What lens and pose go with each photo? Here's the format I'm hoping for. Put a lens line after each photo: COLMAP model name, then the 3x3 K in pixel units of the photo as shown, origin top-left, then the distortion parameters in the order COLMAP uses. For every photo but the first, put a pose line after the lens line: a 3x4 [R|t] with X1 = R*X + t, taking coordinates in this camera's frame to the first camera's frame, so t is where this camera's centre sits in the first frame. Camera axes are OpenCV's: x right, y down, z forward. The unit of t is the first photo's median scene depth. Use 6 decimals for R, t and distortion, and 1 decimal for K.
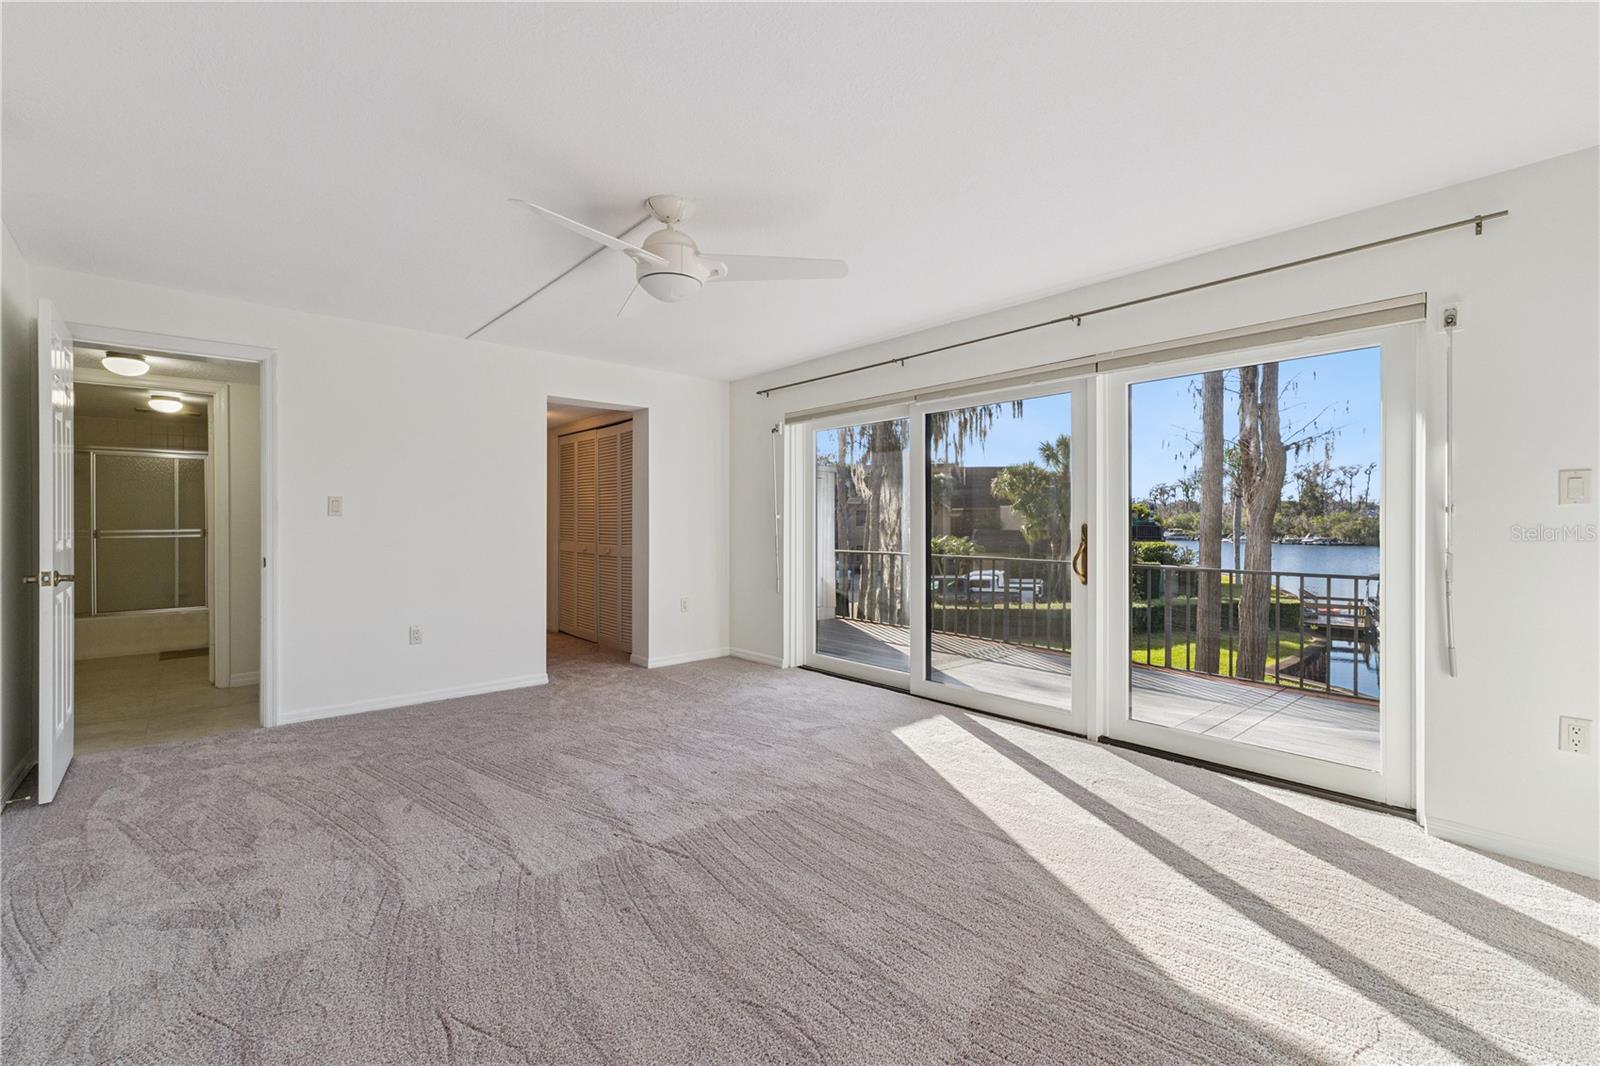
lens RADIAL K [[677.5, 0, 802.7], [0, 677.5, 530.7], [0, 0, 1]] dist [0.018018, 0.000156]
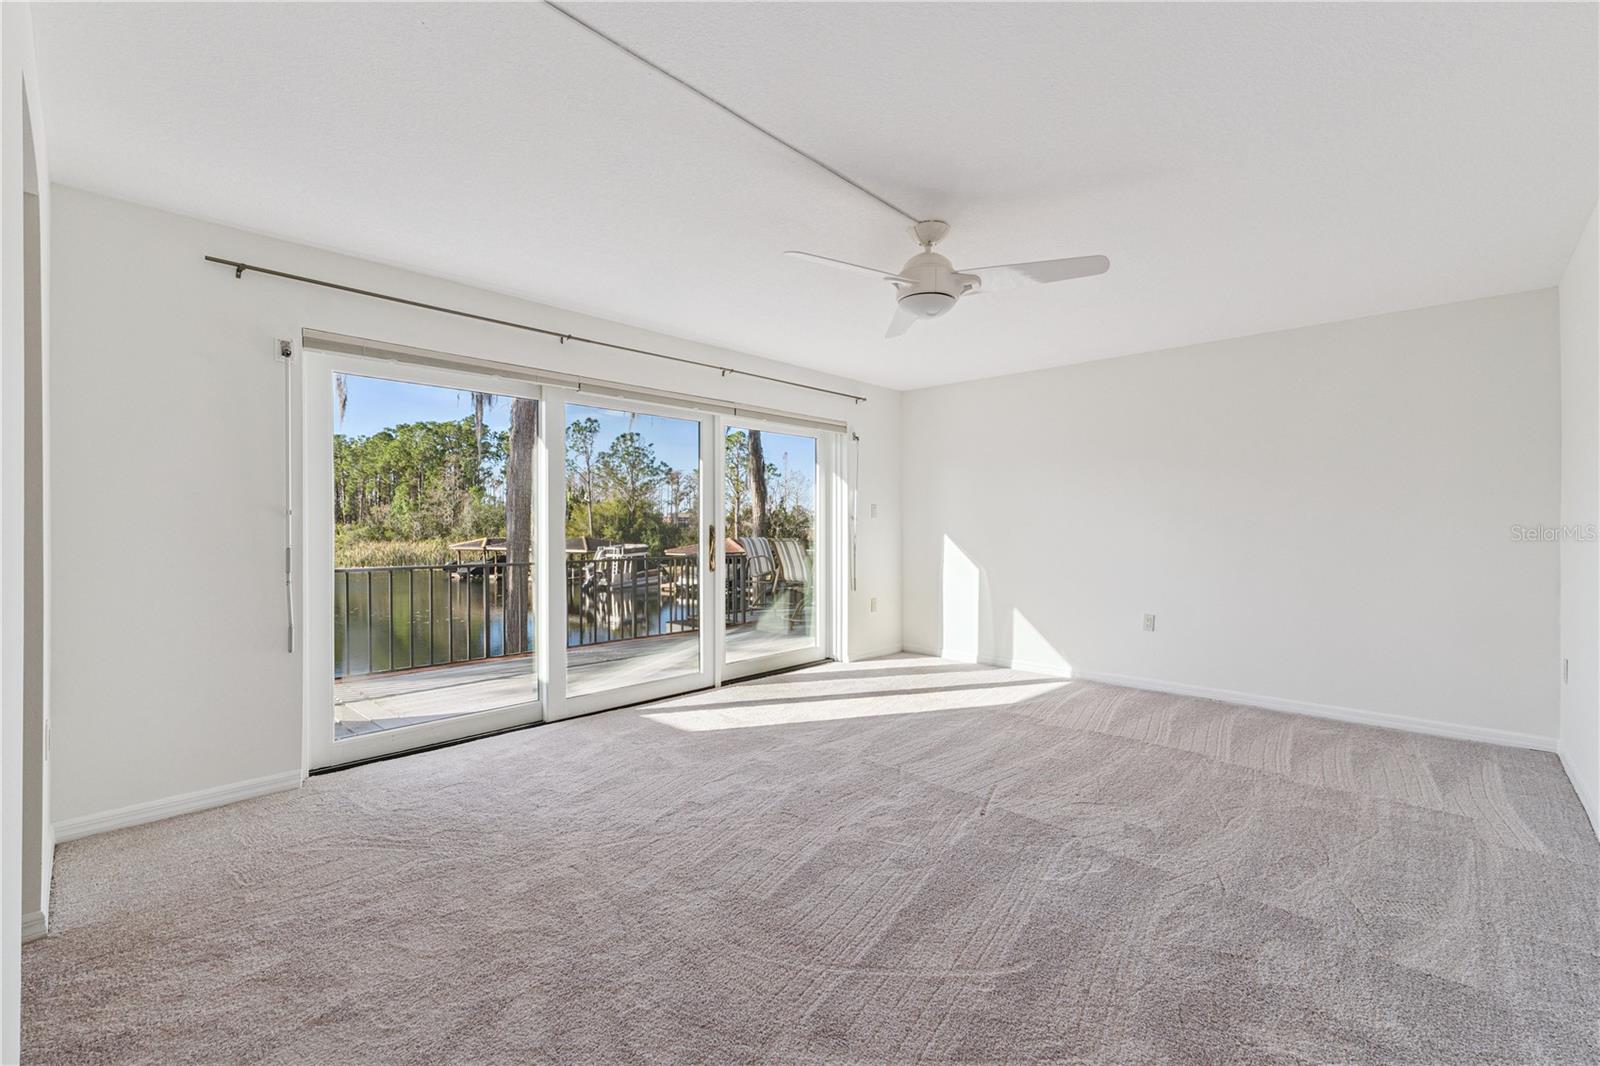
lens RADIAL K [[677.5, 0, 802.7], [0, 677.5, 530.7], [0, 0, 1]] dist [0.018018, 0.000156]
pose [[-0.073506, -0.012647, 0.997215, -0.724136], [0.009340, 0.999867, 0.013369, -0.010530], [-0.997251, 0.010297, -0.073378, 0.752558]]
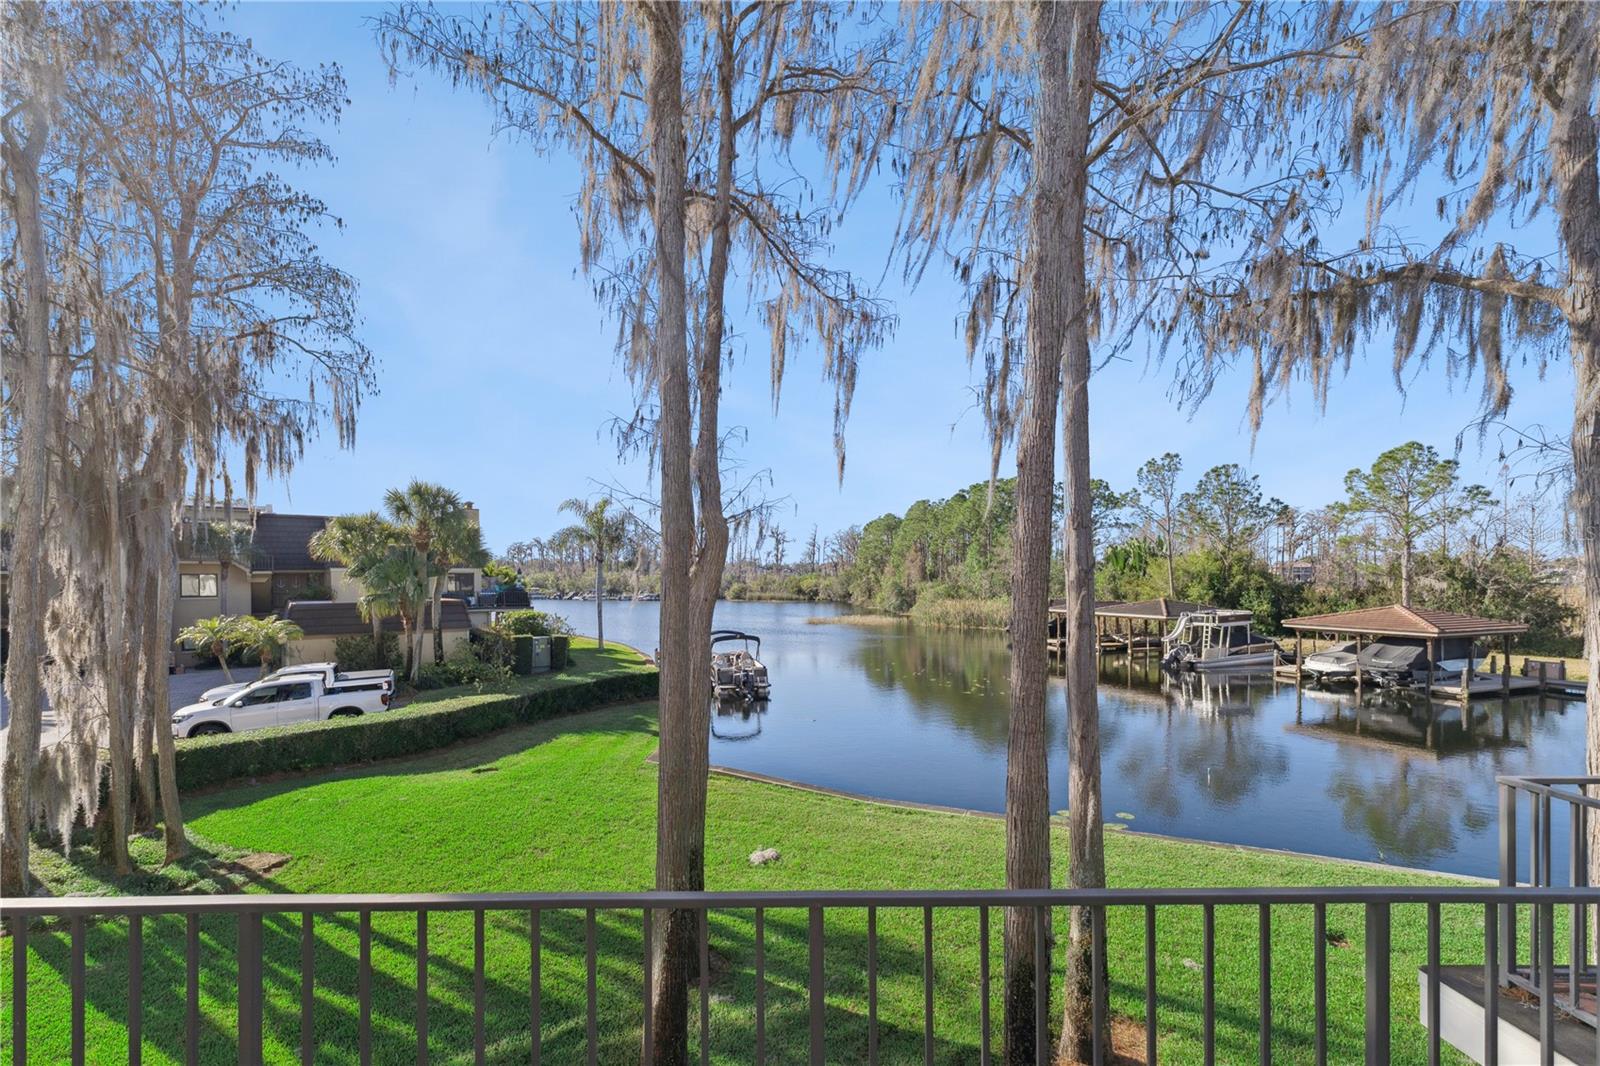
lens RADIAL K [[711.7, 0, 793.9], [0, 711.7, 586.2], [0, 0, 1]] dist [0.011649, 0.000354]
pose [[0.655189, -0.015787, 0.755300, 0.332126], [0.019422, 0.999803, 0.004050, -0.118782], [-0.755215, 0.012015, 0.655367, 1.006967]]
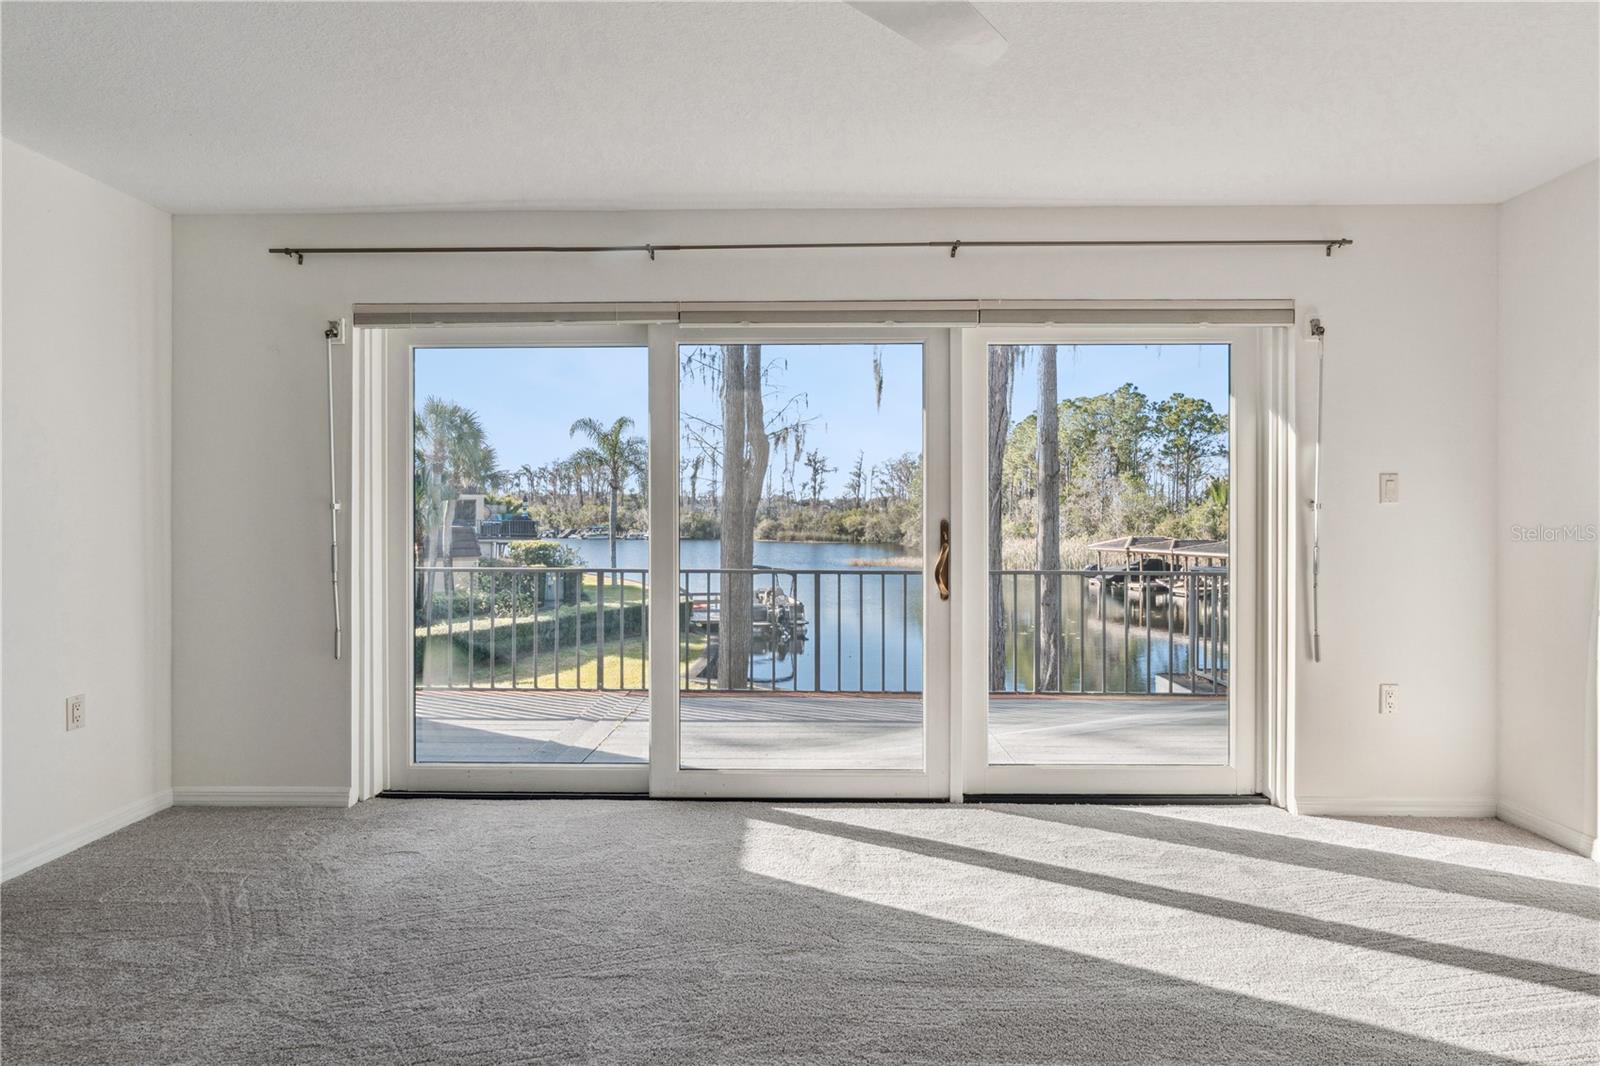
lens RADIAL K [[872.5, 0, 802.6], [0, 872.5, 520.2], [0, 0, 1]] dist [-0.003733, -0.002019]
pose [[0.682536, -0.004518, 0.730838, -0.361759], [0.010423, 0.999939, -0.003553, -0.004868], [-0.730777, 0.010043, 0.682542, 0.413427]]
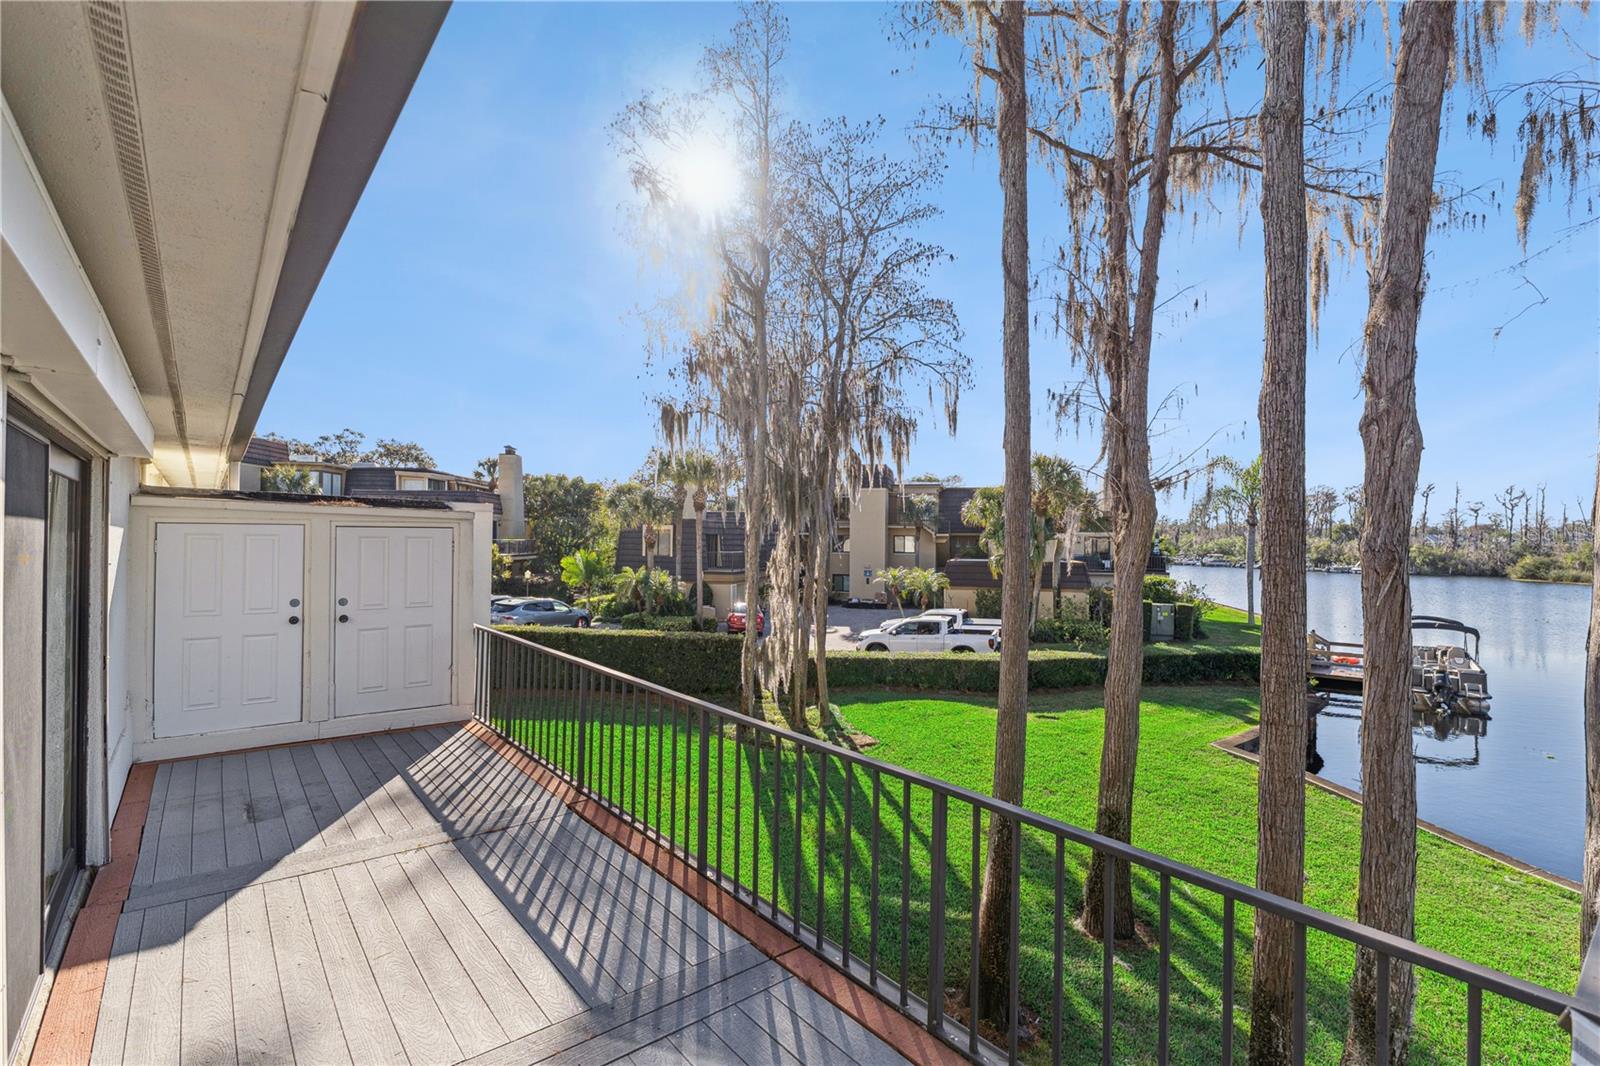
lens RADIAL K [[723.8, 0, 793.3], [0, 723.8, 539.1], [0, 0, 1]] dist [-0.001876, -0.000671]
pose [[0.999345, 0.008490, -0.035173, 0.786054], [-0.009073, 0.999823, -0.016458, -0.107427], [0.035027, 0.016766, 0.999246, 0.466802]]
